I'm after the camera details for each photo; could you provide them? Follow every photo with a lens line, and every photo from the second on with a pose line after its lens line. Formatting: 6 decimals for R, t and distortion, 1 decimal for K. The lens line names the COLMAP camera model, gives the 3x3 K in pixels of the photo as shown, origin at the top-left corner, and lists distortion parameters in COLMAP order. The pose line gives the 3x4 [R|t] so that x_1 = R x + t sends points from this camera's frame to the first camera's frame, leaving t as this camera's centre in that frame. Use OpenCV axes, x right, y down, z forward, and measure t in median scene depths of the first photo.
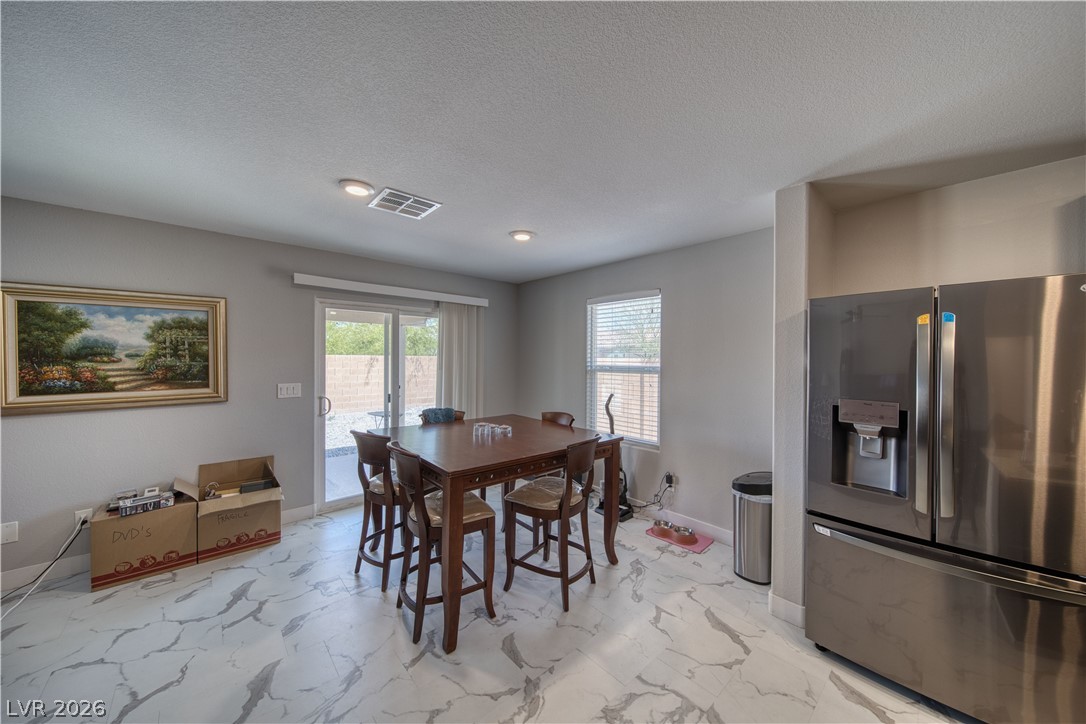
lens RADIAL K [[380.2, 0, 542.1], [0, 380.2, 360.3], [0, 0, 1]] dist [-0.001533, -0.001380]
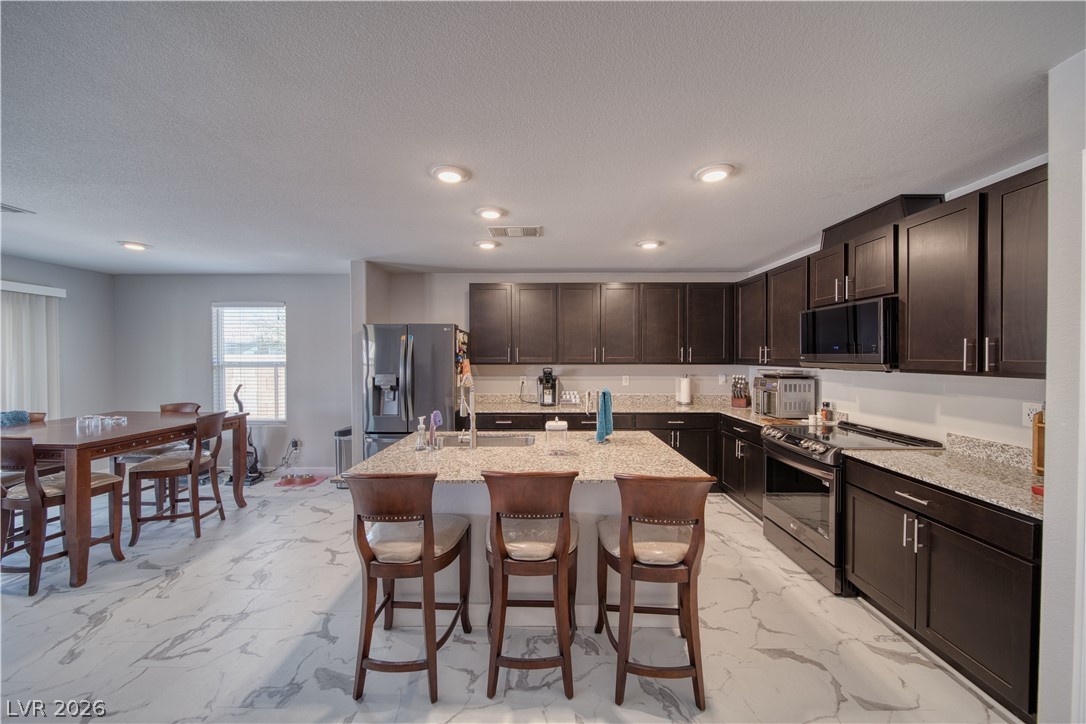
lens RADIAL K [[380.2, 0, 543.0], [0, 380.2, 360.6], [0, 0, 1]] dist [-0.001533, -0.001380]
pose [[0.670663, -0.017163, 0.741563, -0.090431], [0.009424, 0.999849, 0.014618, 0.004845], [-0.741702, -0.002815, 0.670723, -0.722856]]
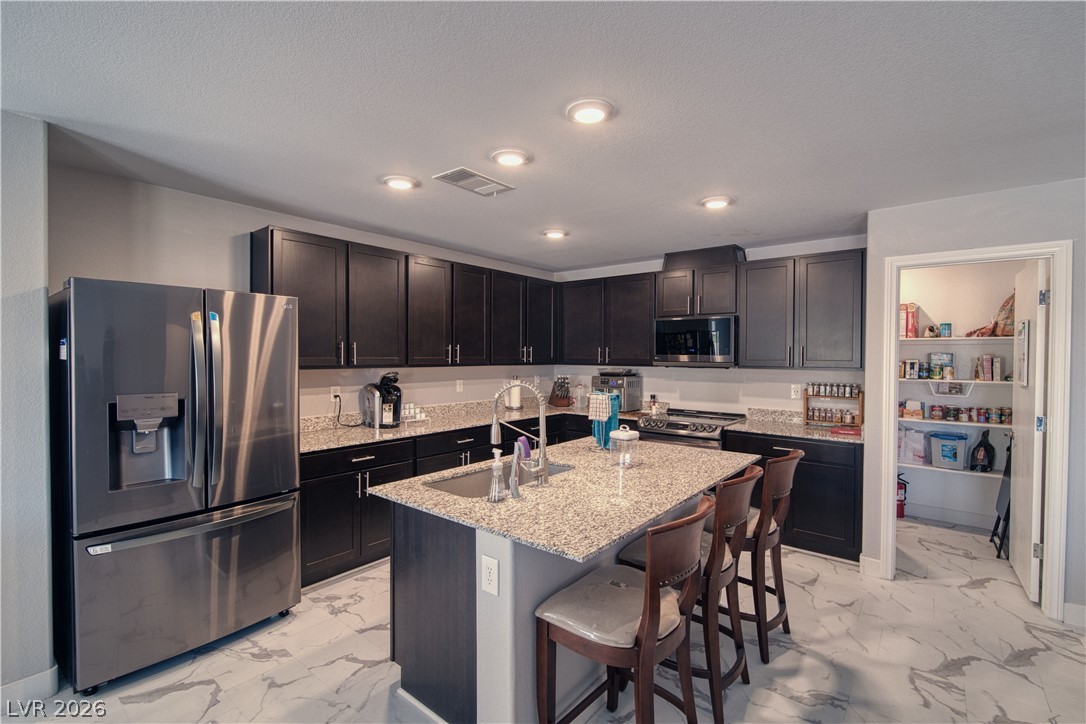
lens RADIAL K [[481.8, 0, 553.2], [0, 481.8, 361.9], [0, 0, 1]] dist [-0.000931, -0.000546]
pose [[-0.170453, -0.022435, 0.985110, -0.353236], [-0.001769, 0.999746, 0.022462, -0.003822], [-0.985364, 0.002086, -0.170450, 0.119958]]
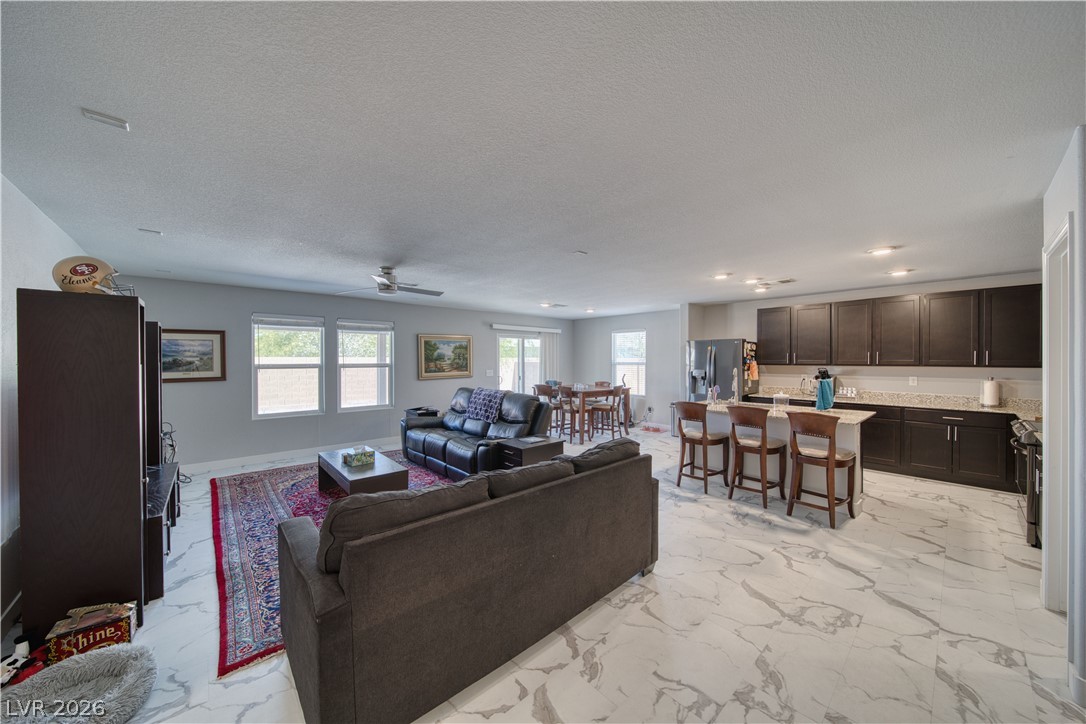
lens RADIAL K [[380.2, 0, 541.8], [0, 380.2, 362.1], [0, 0, 1]] dist [-0.001533, -0.001380]
pose [[0.999946, -0.008432, 0.006085, -0.449246], [0.008408, 0.999957, 0.003938, 0.004380], [-0.006118, -0.003887, 0.999974, -1.750440]]
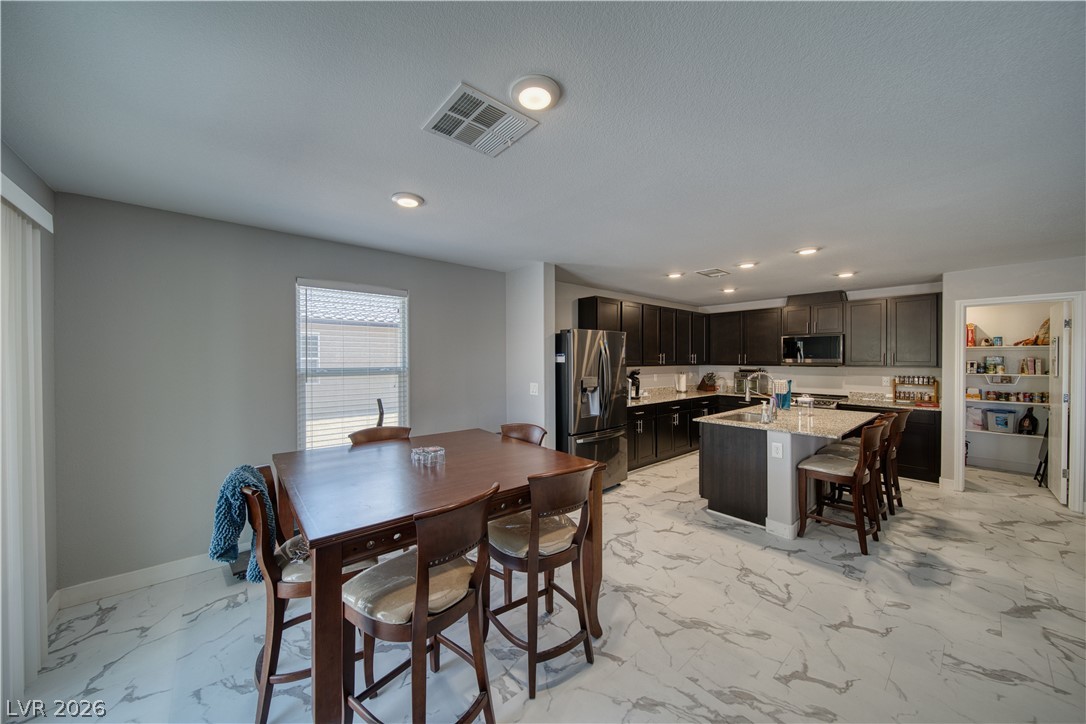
lens RADIAL K [[380.2, 0, 543.7], [0, 380.2, 362.2], [0, 0, 1]] dist [-0.001533, -0.001380]
pose [[0.015962, -0.014676, 0.999765, -0.936327], [0.005291, 0.999880, 0.014593, -0.010156], [-0.999859, 0.005056, 0.016038, 0.814750]]
